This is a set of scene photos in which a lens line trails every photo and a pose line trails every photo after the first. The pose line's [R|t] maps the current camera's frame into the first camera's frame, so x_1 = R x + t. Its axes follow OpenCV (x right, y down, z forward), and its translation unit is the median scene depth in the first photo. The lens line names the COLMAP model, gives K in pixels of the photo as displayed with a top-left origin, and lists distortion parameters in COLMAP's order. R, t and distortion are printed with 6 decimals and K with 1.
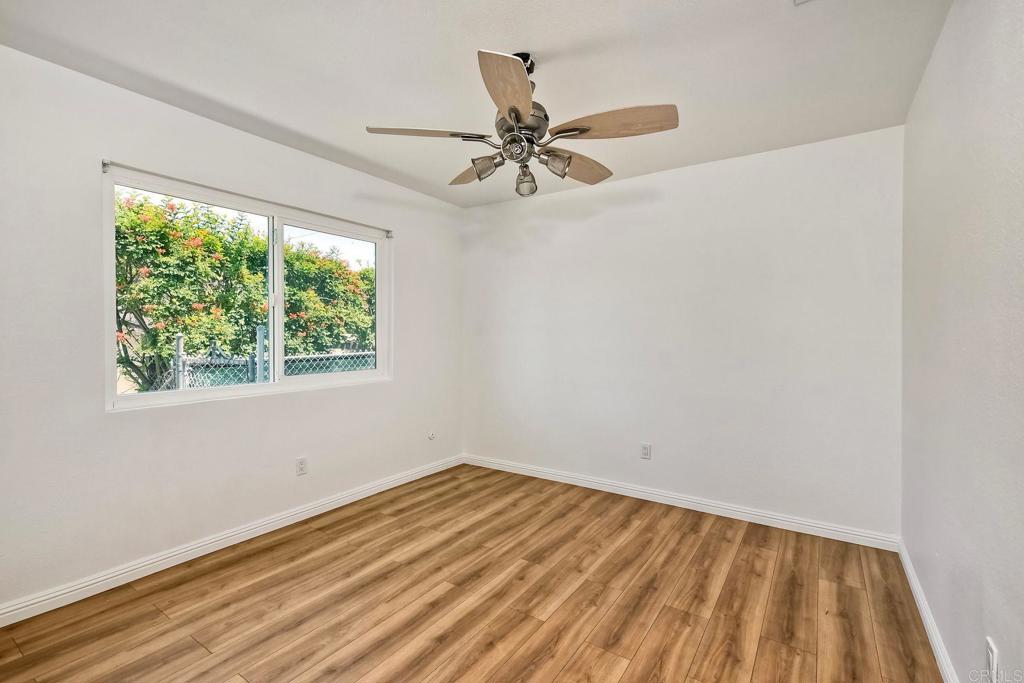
lens RADIAL K [[469.8, 0, 513.7], [0, 469.8, 336.5], [0, 0, 1]] dist [-0.002191, 0.000736]
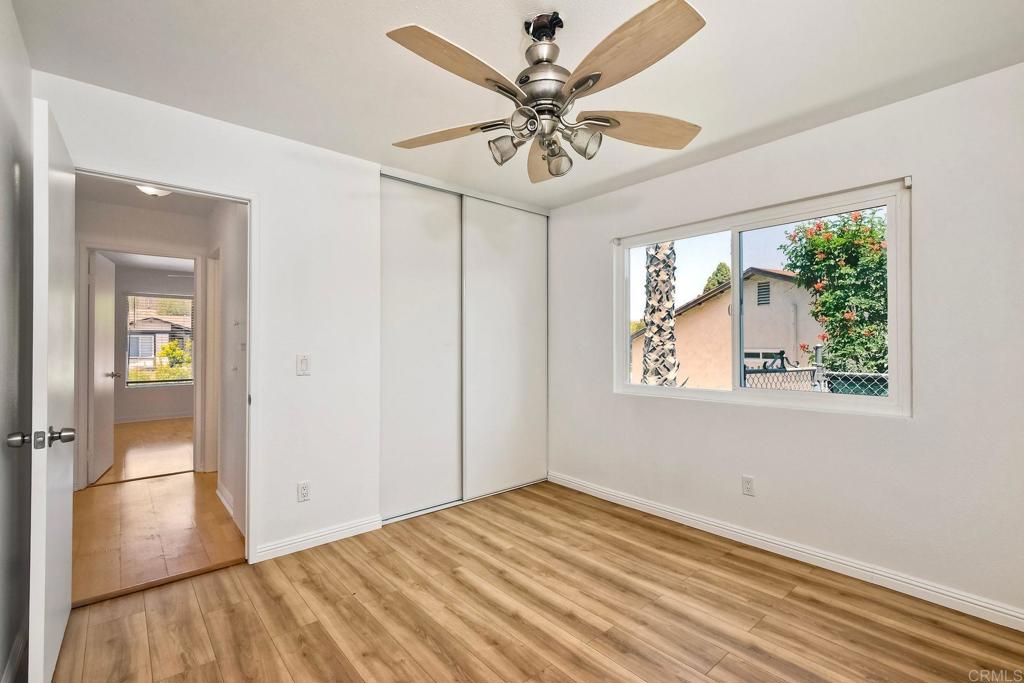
lens RADIAL K [[469.8, 0, 513.8], [0, 469.8, 343.5], [0, 0, 1]] dist [-0.002191, 0.000736]
pose [[-0.278747, -0.003907, -0.960357, 0.681736], [-0.006833, 0.999974, -0.002085, -0.002182], [0.960340, 0.005981, -0.278766, 0.964810]]
